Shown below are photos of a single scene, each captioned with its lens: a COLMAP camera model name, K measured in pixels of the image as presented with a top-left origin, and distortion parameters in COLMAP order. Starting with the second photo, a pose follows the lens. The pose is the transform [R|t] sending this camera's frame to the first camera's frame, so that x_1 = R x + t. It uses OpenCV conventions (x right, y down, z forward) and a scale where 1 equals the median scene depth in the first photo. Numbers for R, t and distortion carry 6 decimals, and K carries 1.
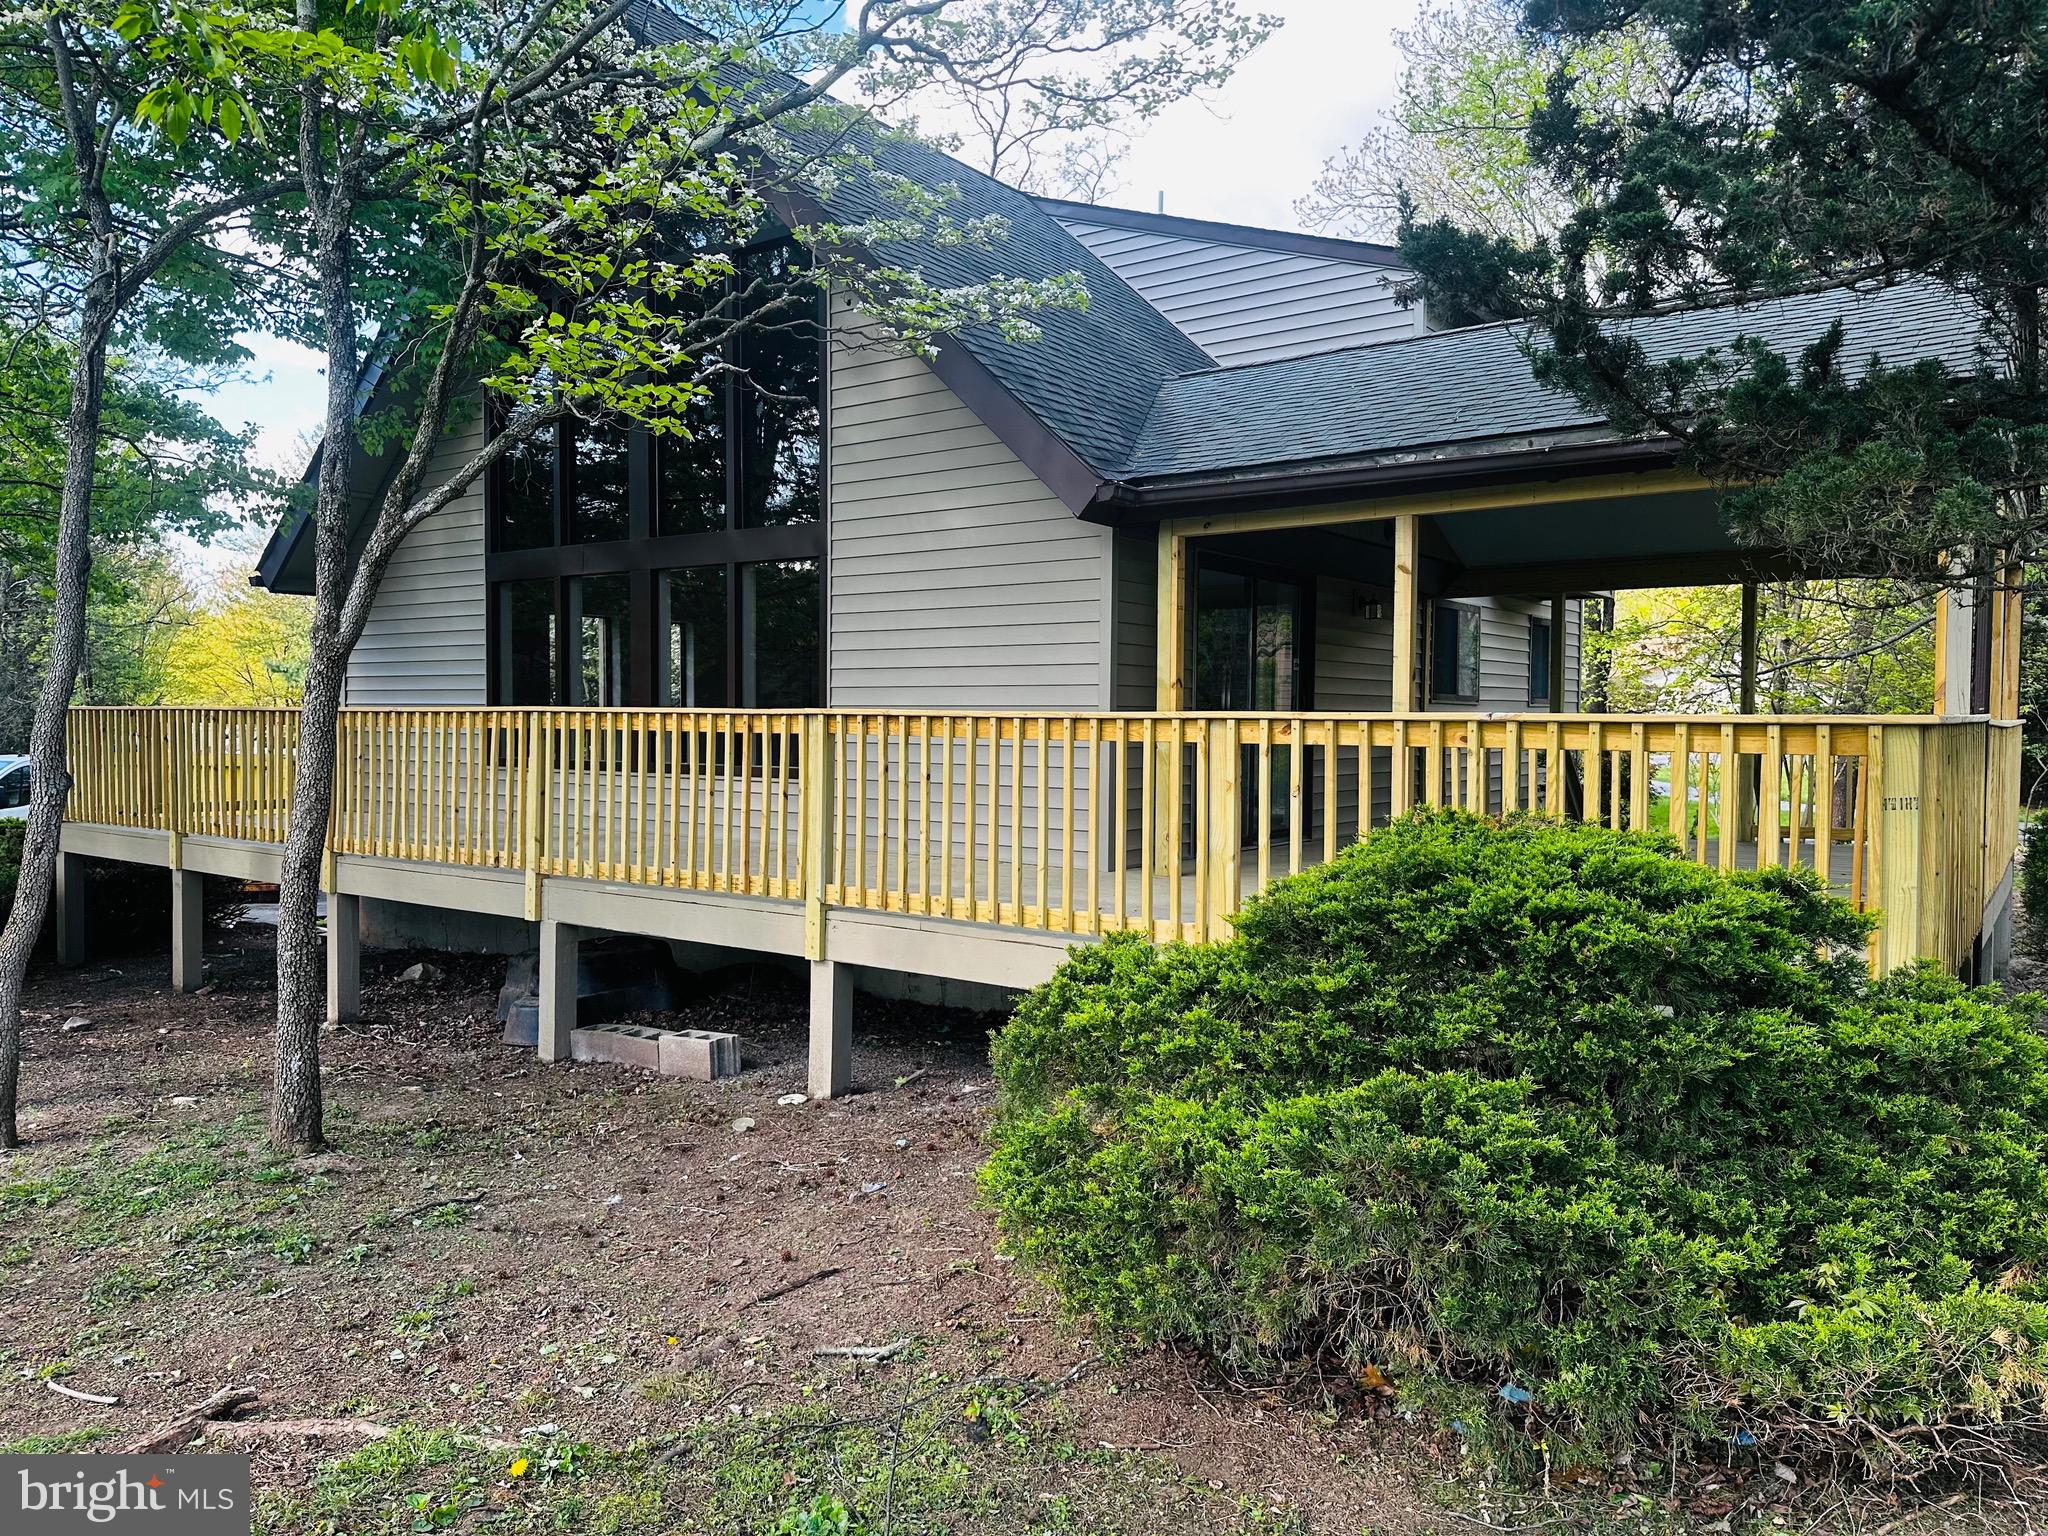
lens RADIAL K [[1357.1, 0, 1053.7], [0, 1357.1, 766.7], [0, 0, 1]] dist [0.117004, -0.218256]
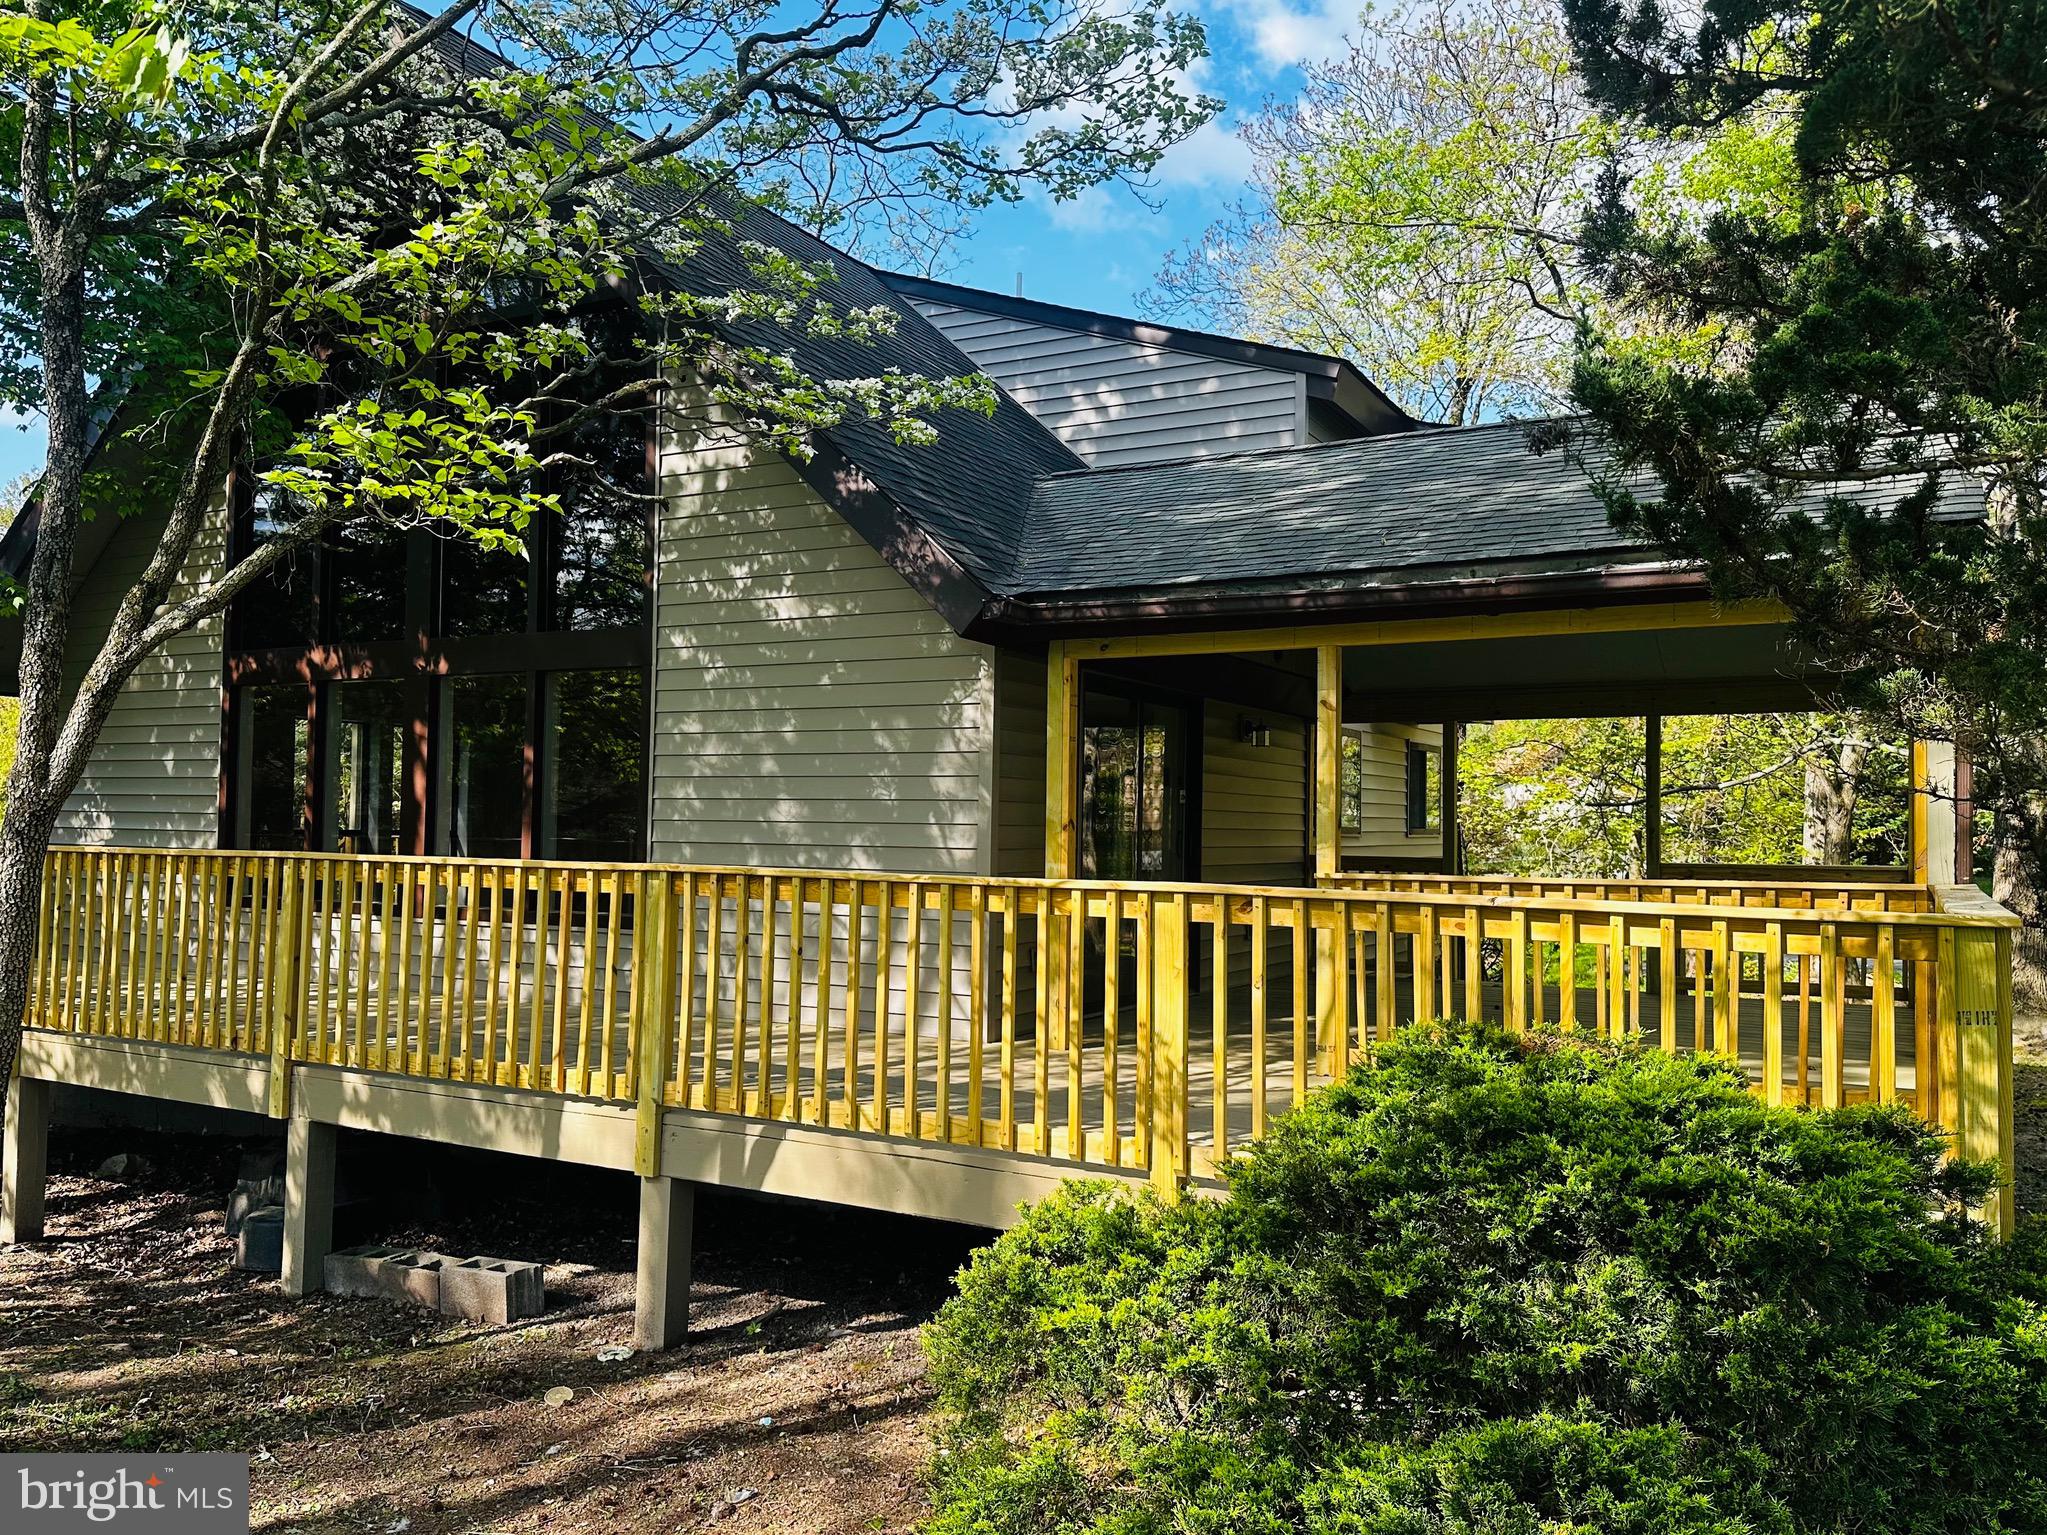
lens RADIAL K [[1433.8, 0, 1026.3], [0, 1433.8, 778.5], [0, 0, 1]] dist [0.085041, -0.140405]
pose [[0.991638, 0.012615, 0.128434, -0.067872], [-0.005136, 0.998280, -0.058401, -0.046252], [-0.128950, 0.057253, 0.989997, 0.109060]]
